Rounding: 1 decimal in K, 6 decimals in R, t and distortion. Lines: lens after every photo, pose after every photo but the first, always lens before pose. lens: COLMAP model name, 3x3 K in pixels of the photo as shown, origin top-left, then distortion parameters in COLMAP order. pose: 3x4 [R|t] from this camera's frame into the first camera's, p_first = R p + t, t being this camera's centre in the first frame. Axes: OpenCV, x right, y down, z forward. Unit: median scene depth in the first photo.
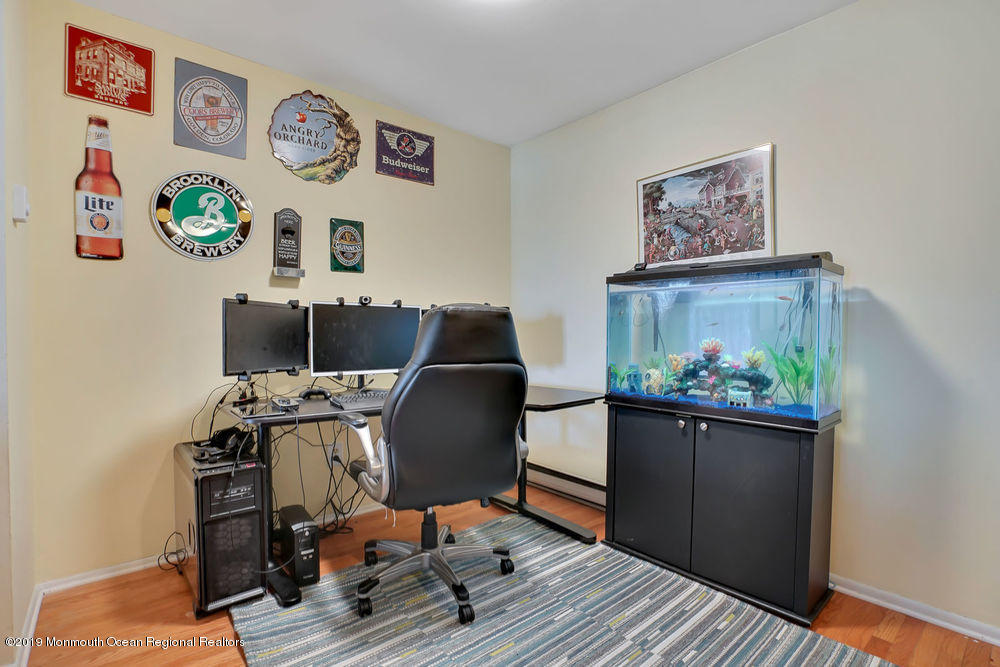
lens RADIAL K [[478.6, 0, 497.4], [0, 478.6, 337.3], [0, 0, 1]] dist [-0.054808, 0.023533]
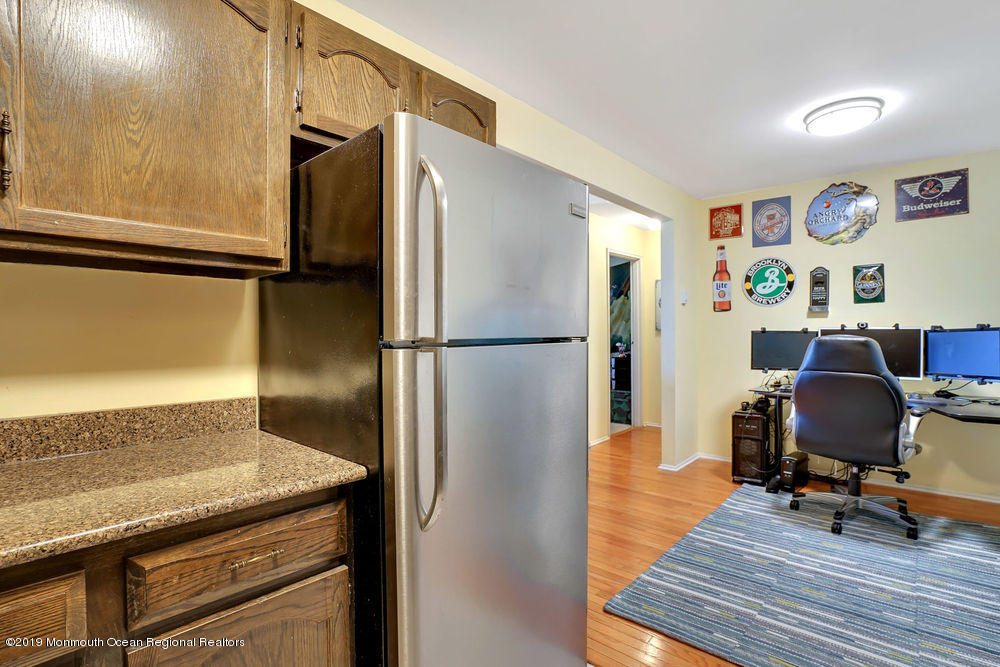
lens RADIAL K [[489.3, 0, 499.3], [0, 489.3, 337.0], [0, 0, 1]] dist [-0.055768, 0.022310]
pose [[0.129710, 0.006796, -0.991529, 1.070490], [-0.003963, 0.999972, 0.006335, -0.052528], [0.991544, 0.003108, 0.129733, -0.268513]]
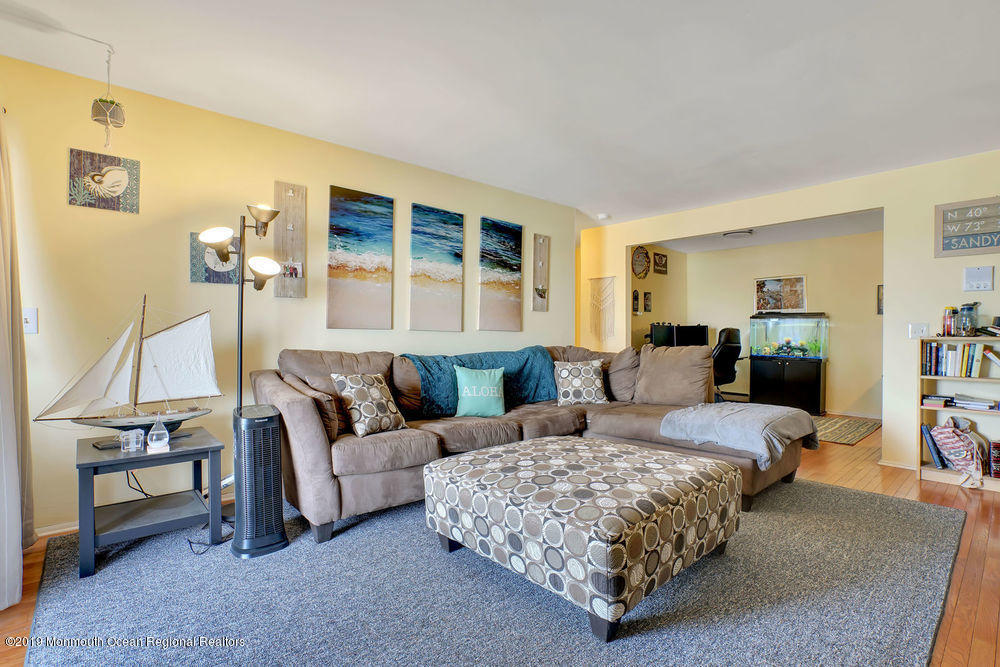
lens RADIAL K [[489.1, 0, 508.0], [0, 489.1, 333.8], [0, 0, 1]] dist [0.001528, 0.000151]
pose [[0.998589, 0.007326, 0.052595, -1.462695], [-0.006749, 0.999915, -0.011158, 0.026153], [-0.052673, 0.010787, 0.998554, -1.999748]]
